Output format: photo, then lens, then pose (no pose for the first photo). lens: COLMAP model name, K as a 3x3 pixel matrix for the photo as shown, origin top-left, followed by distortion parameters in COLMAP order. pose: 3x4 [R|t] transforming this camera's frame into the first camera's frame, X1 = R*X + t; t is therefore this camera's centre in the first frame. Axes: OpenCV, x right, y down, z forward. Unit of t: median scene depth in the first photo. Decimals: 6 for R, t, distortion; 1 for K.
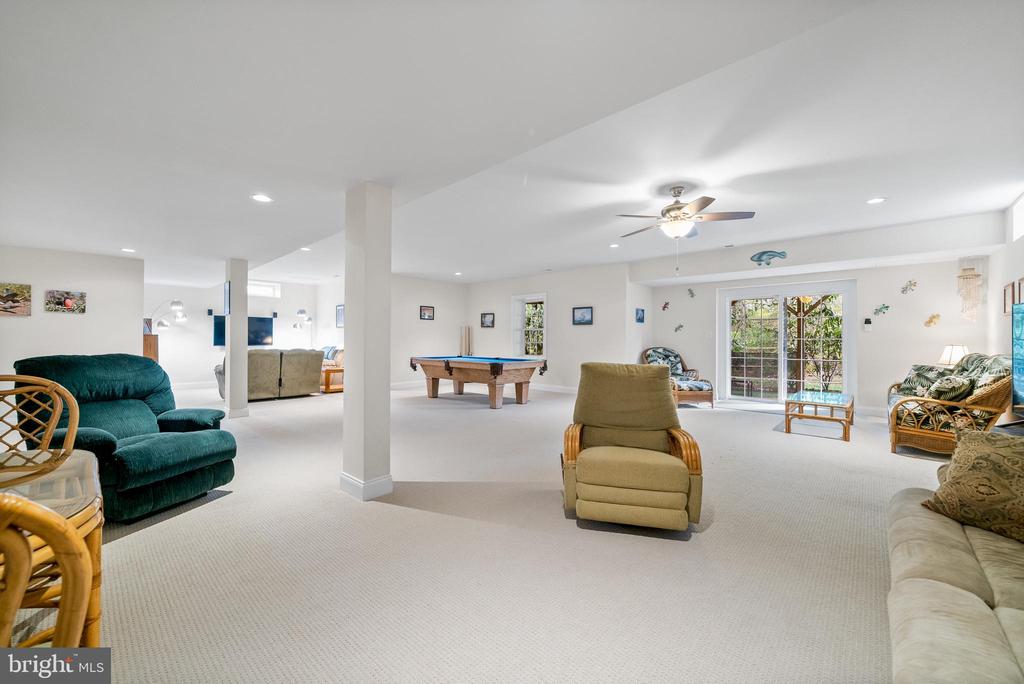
lens RADIAL K [[395.5, 0, 494.3], [0, 395.5, 337.6], [0, 0, 1]] dist [-0.001994, 0.000391]
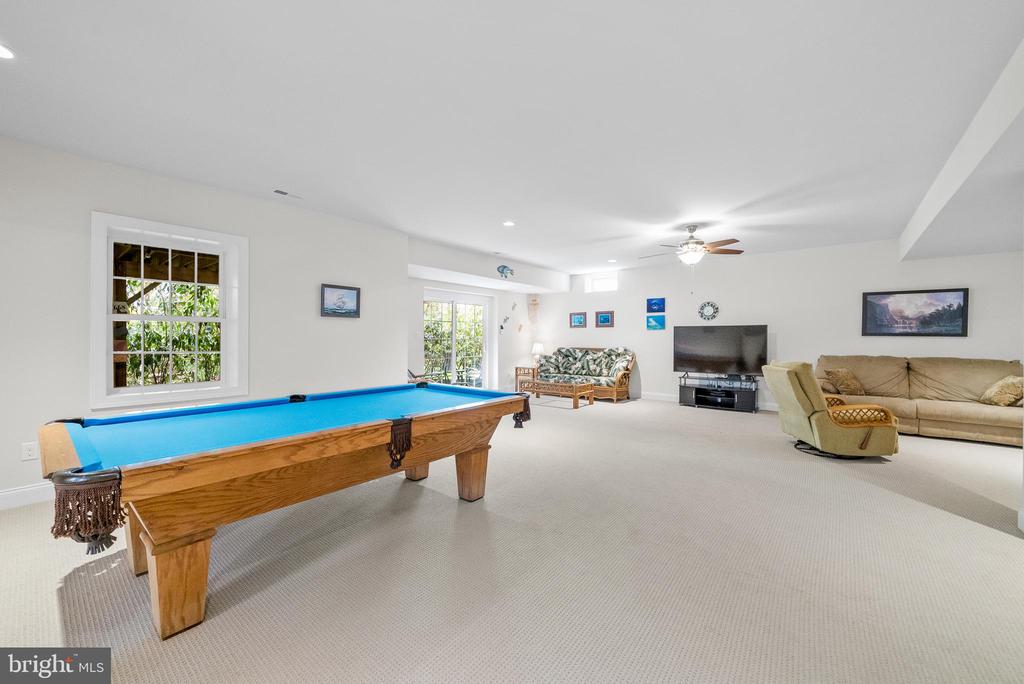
lens RADIAL K [[395.5, 0, 513.7], [0, 395.5, 339.1], [0, 0, 1]] dist [-0.001994, 0.000391]
pose [[-0.090375, -0.007756, 0.995878, -0.363896], [-0.007161, 0.999949, 0.007137, -0.006409], [-0.995882, -0.006487, -0.090426, 0.795360]]
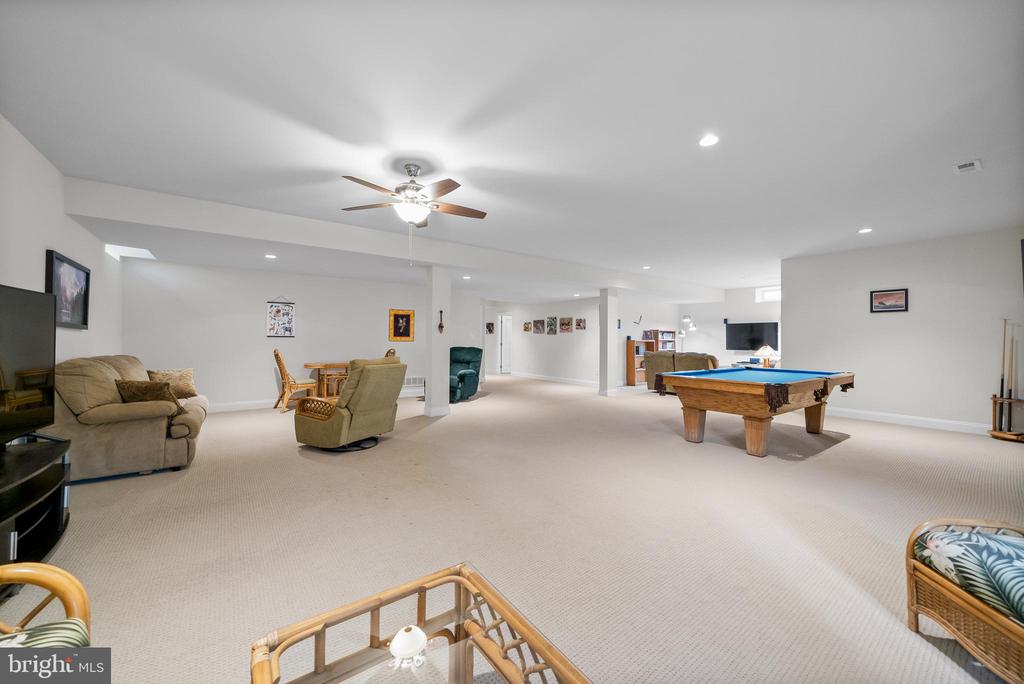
lens RADIAL K [[375.1, 0, 507.1], [0, 375.1, 341.9], [0, 0, 1]] dist [0.001106, 0.000013]
pose [[-0.158224, -0.014772, -0.987293, 0.567173], [-0.004191, 0.999889, -0.014289, 0.019314], [0.987394, 0.001877, -0.158269, 0.602999]]
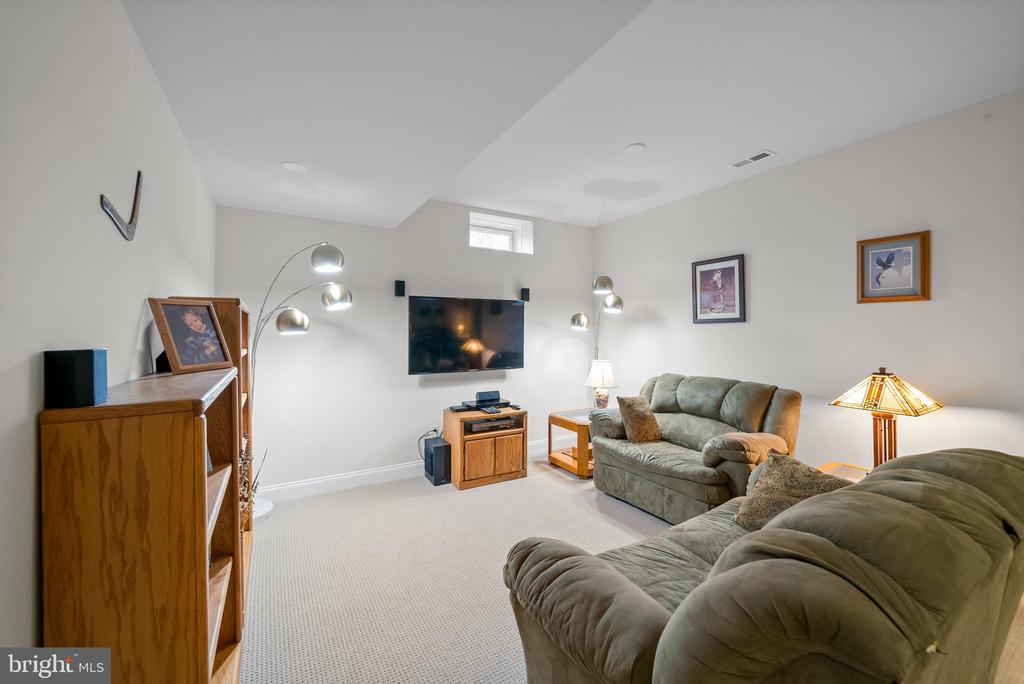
lens RADIAL K [[395.5, 0, 500.6], [0, 395.5, 327.5], [0, 0, 1]] dist [-0.001994, 0.000391]
pose [[0.966122, -0.012096, -0.257803, -0.591858], [0.011049, 0.999924, -0.005511, -0.024927], [0.257850, 0.002476, 0.966182, 0.733188]]
